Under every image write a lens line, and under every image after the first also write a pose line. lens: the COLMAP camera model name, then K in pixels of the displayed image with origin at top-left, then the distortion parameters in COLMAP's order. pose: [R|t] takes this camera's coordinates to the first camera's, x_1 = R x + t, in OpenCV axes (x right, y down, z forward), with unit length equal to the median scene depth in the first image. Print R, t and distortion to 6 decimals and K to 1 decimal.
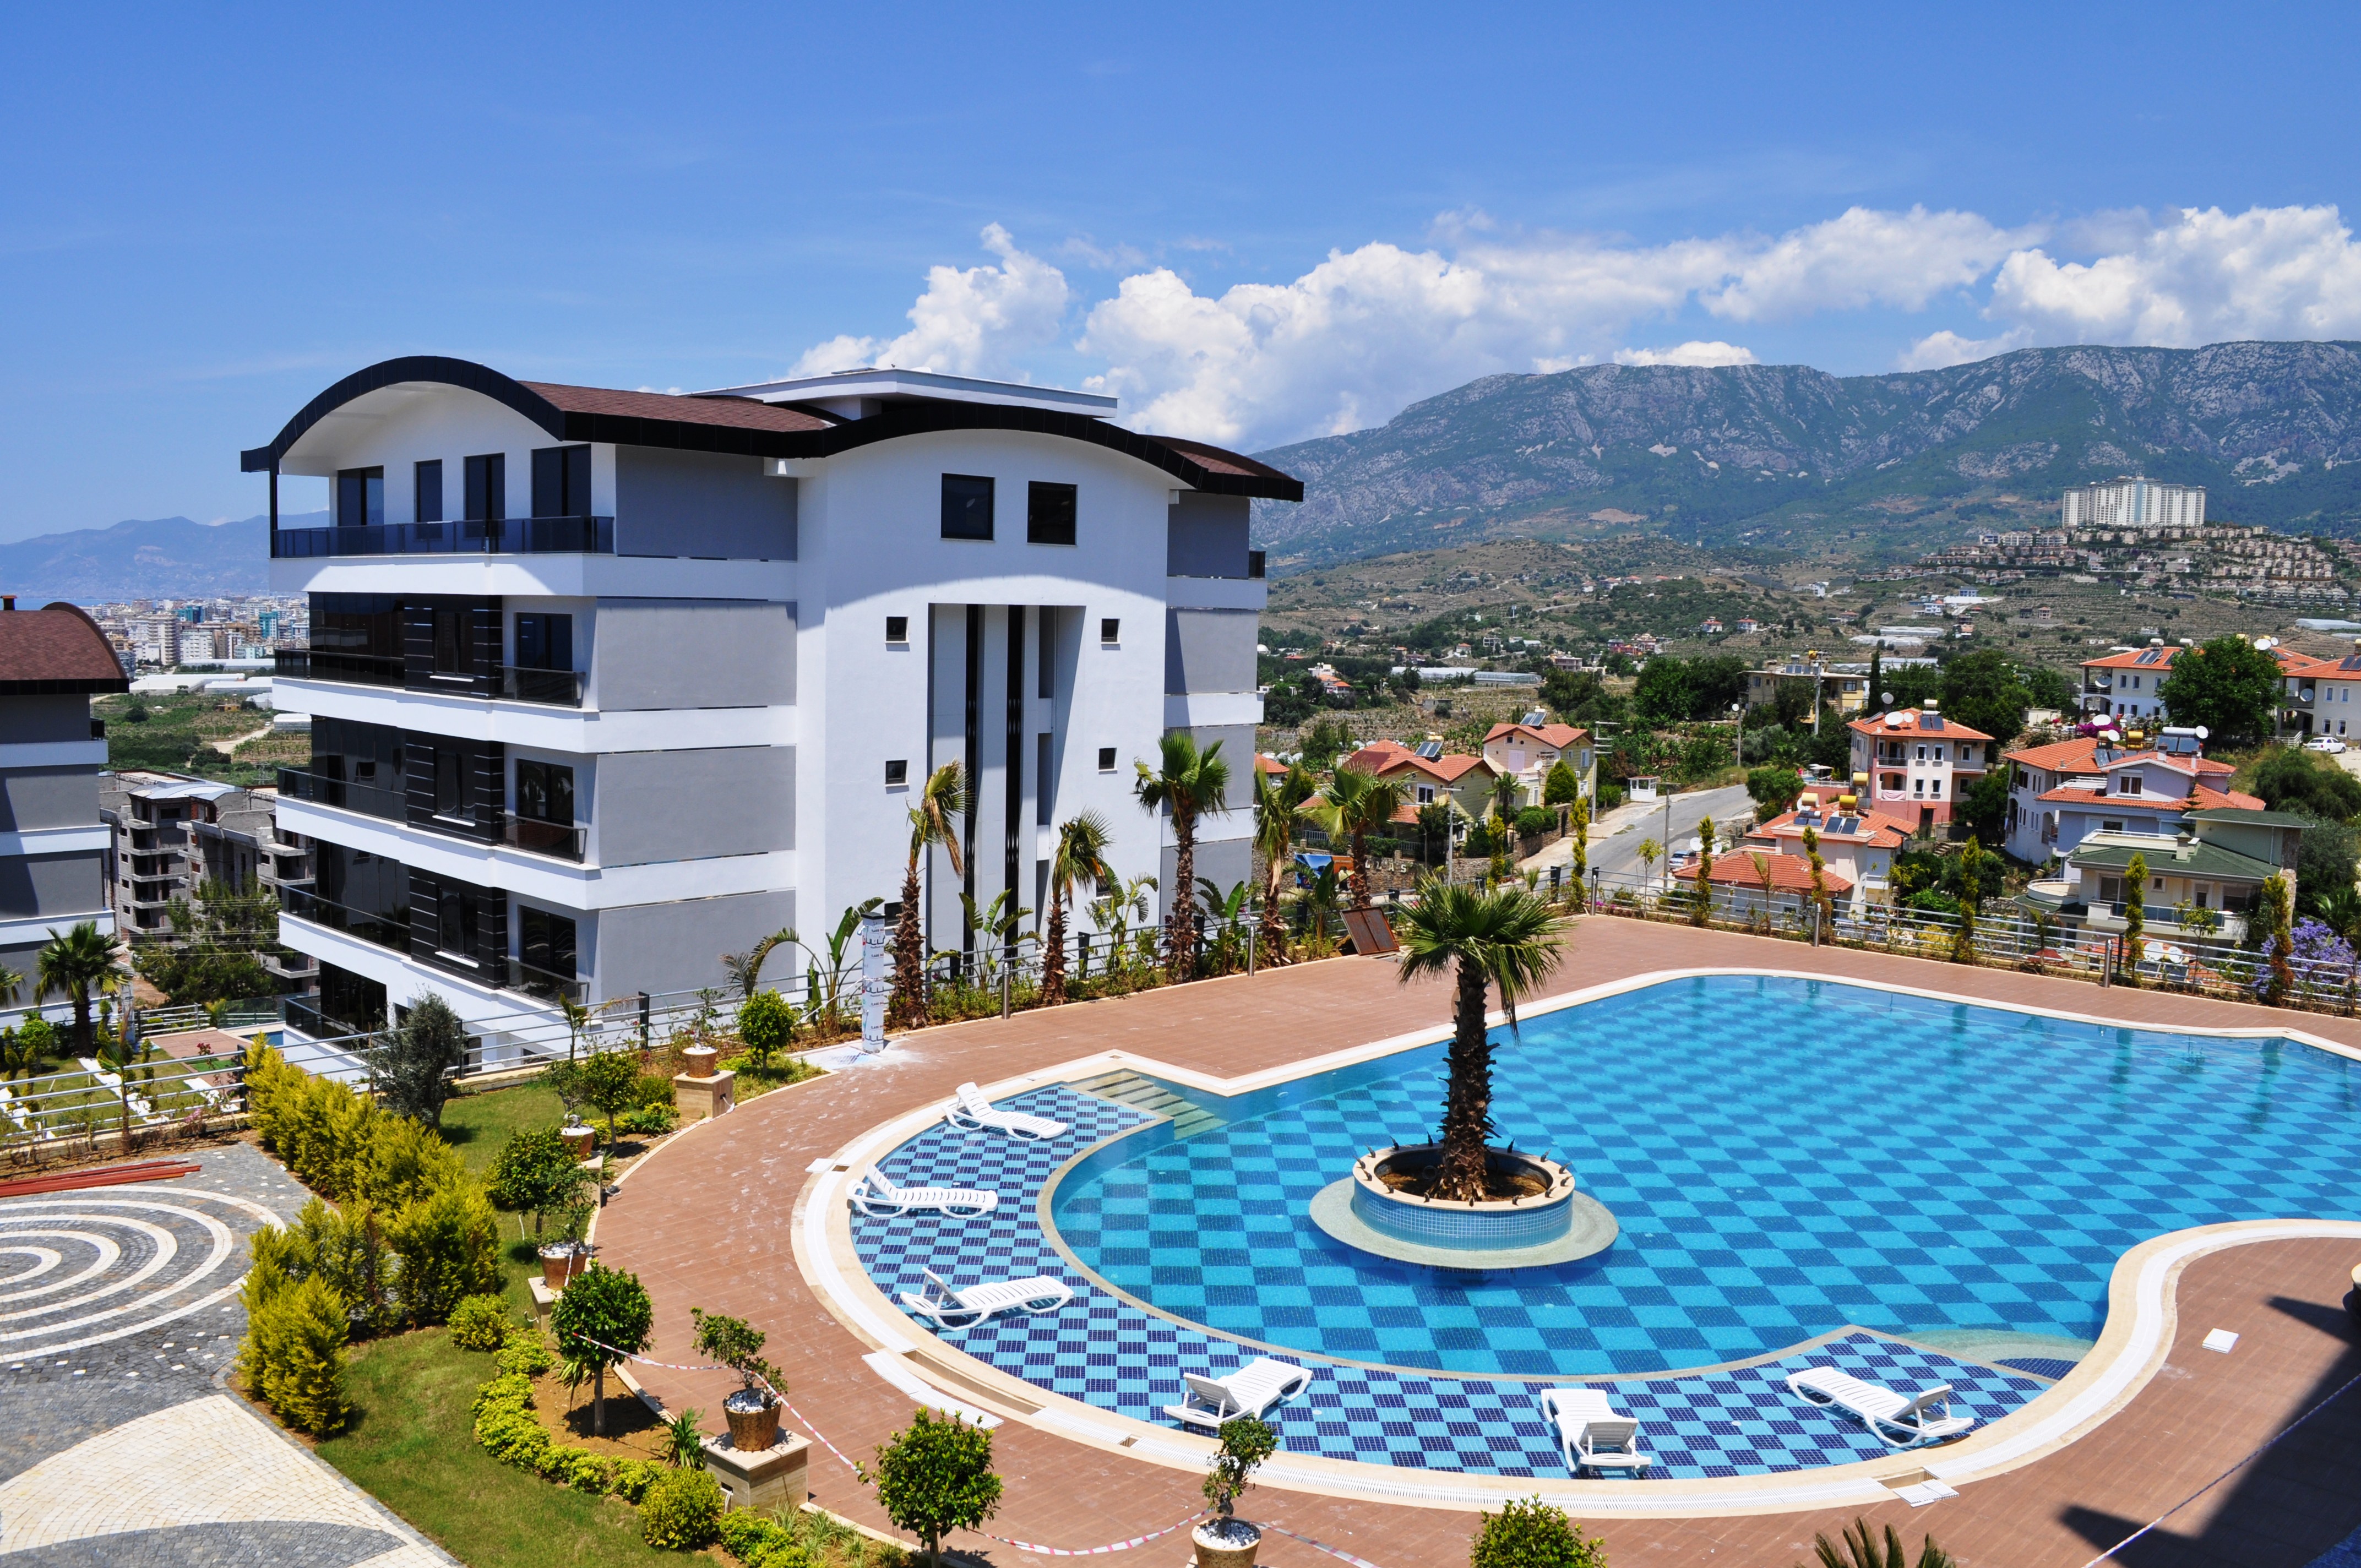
lens RADIAL K [[1863.2, 0, 1180.5], [0, 1863.2, 784.0], [0, 0, 1]] dist [-0.075149, 0.000420]
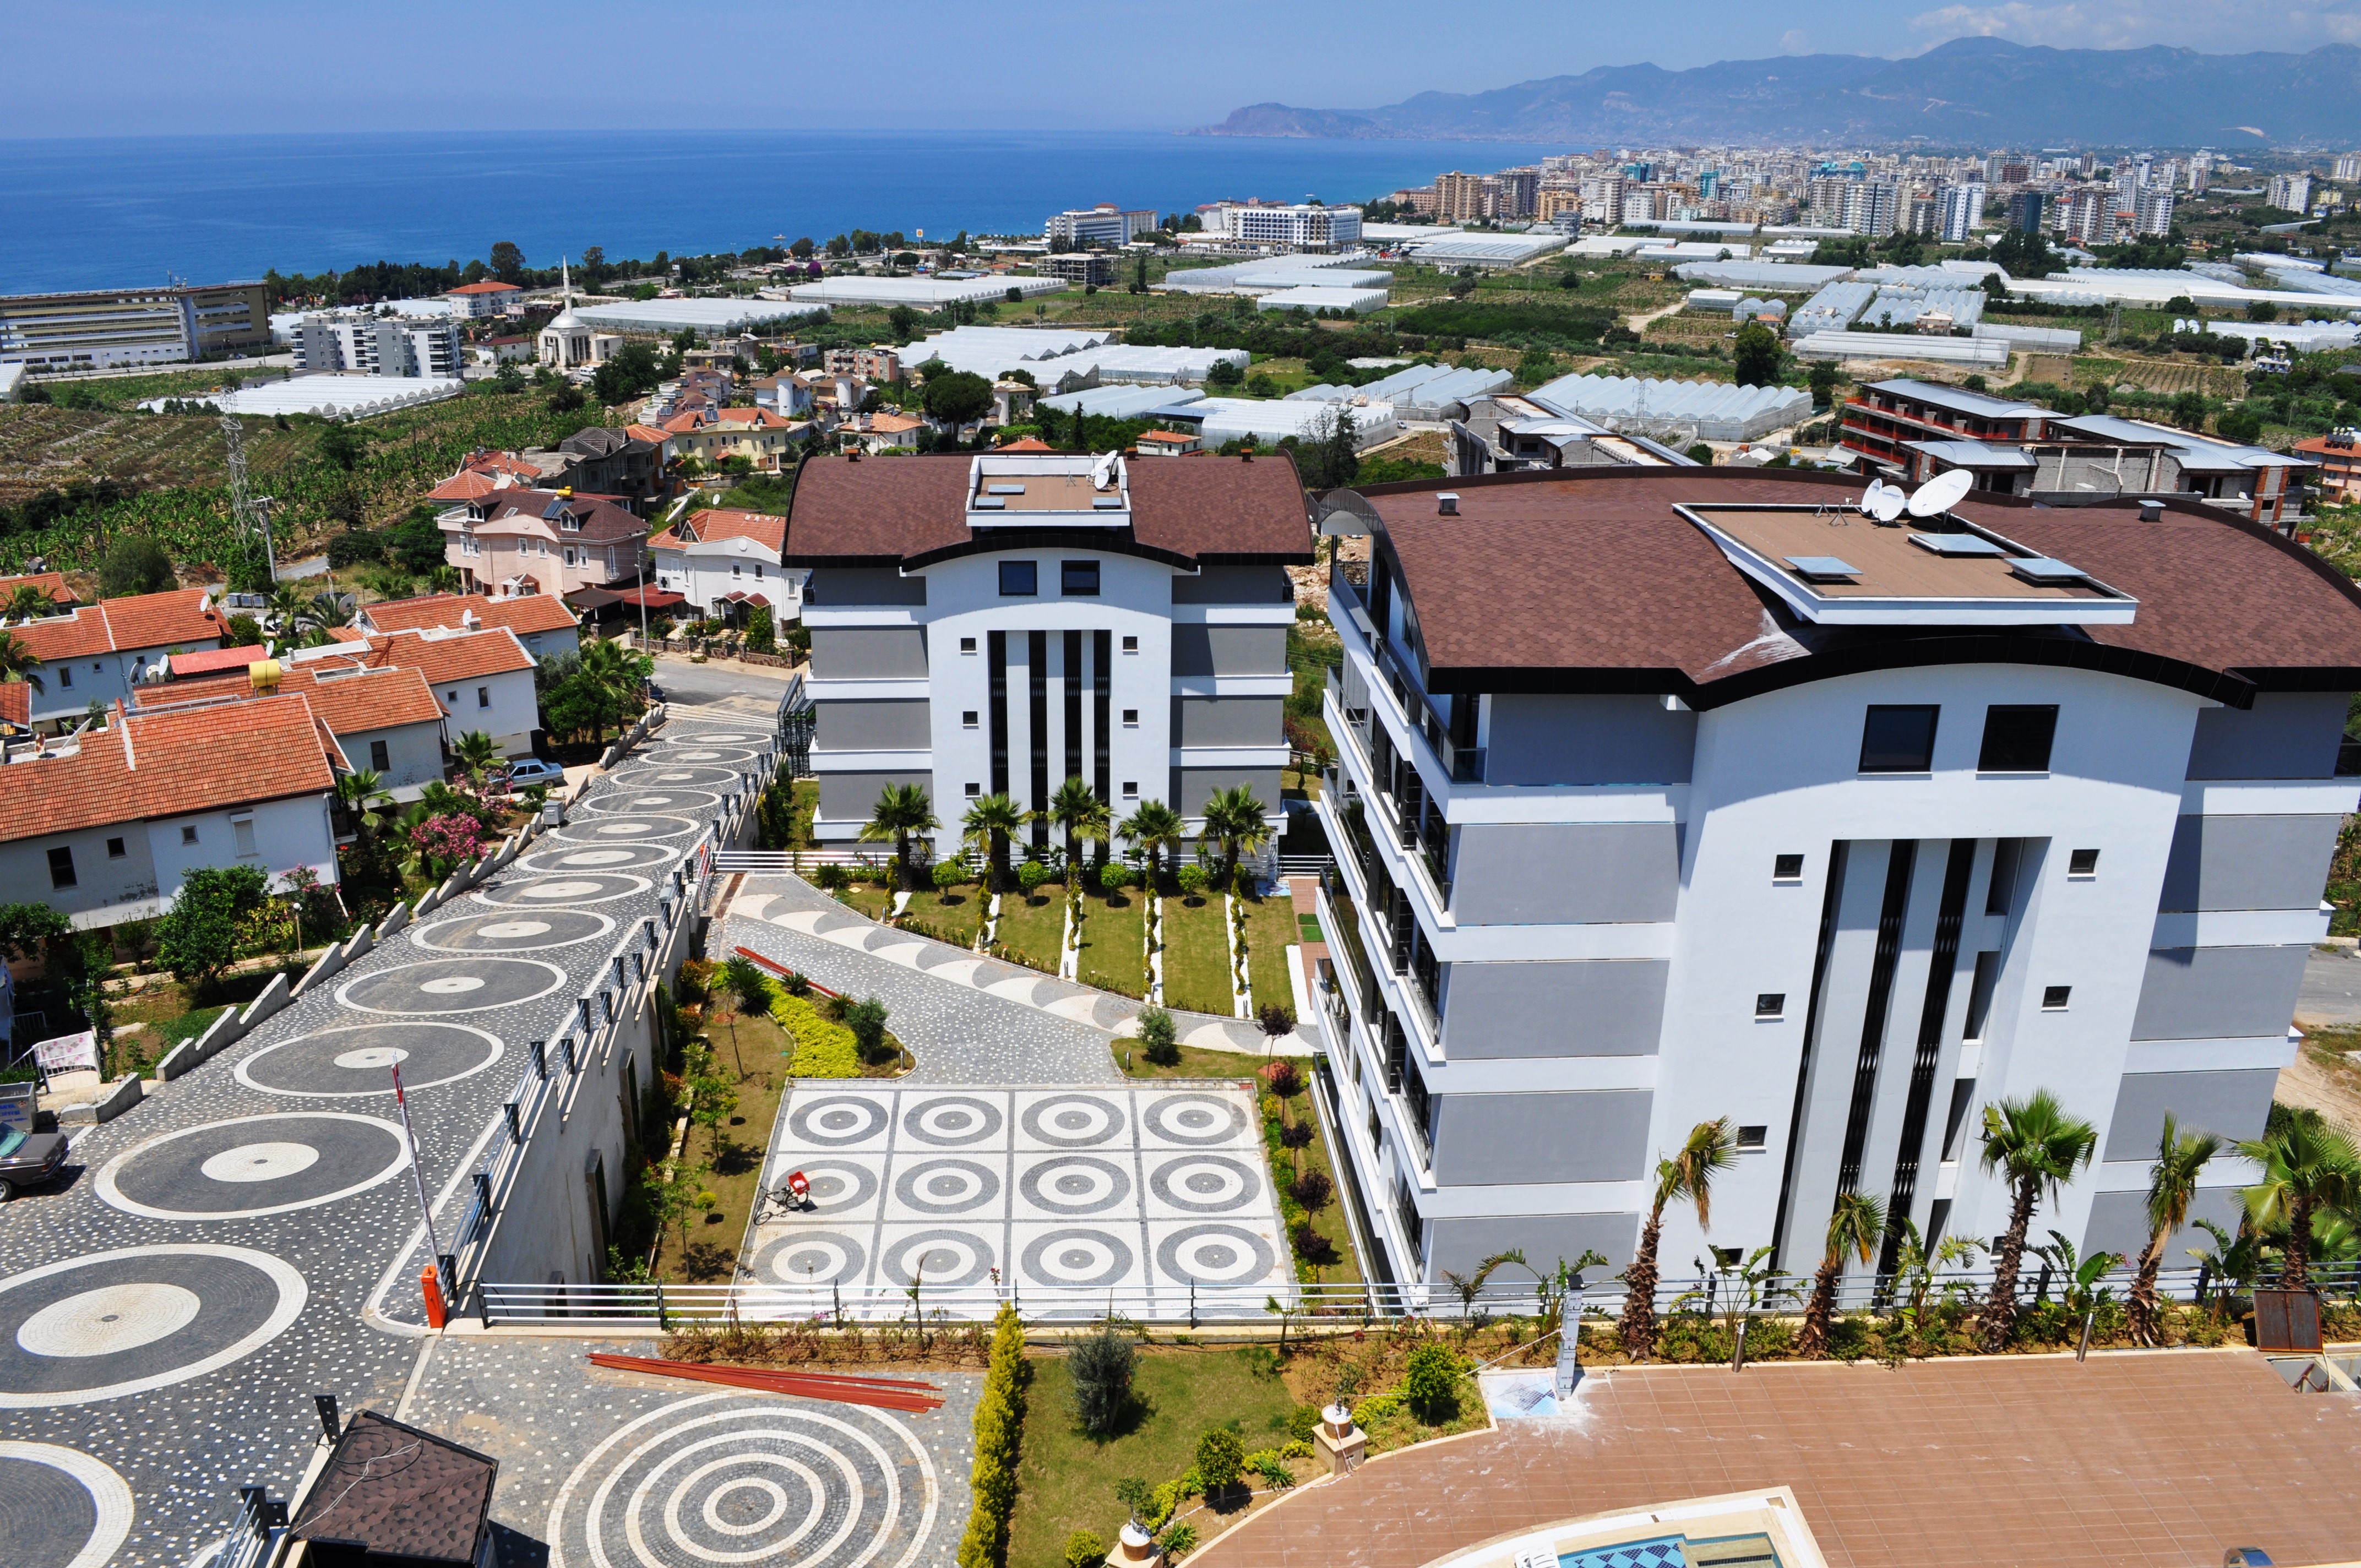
lens RADIAL K [[1867.9, 0, 1180.5], [0, 1867.9, 784.0], [0, 0, 1]] dist [-0.087925, 0.017796]
pose [[0.742811, 0.217842, -0.633069, 0.124236], [-0.064089, 0.964378, 0.256649, -0.213209], [0.666426, -0.150069, 0.730312, 0.077677]]
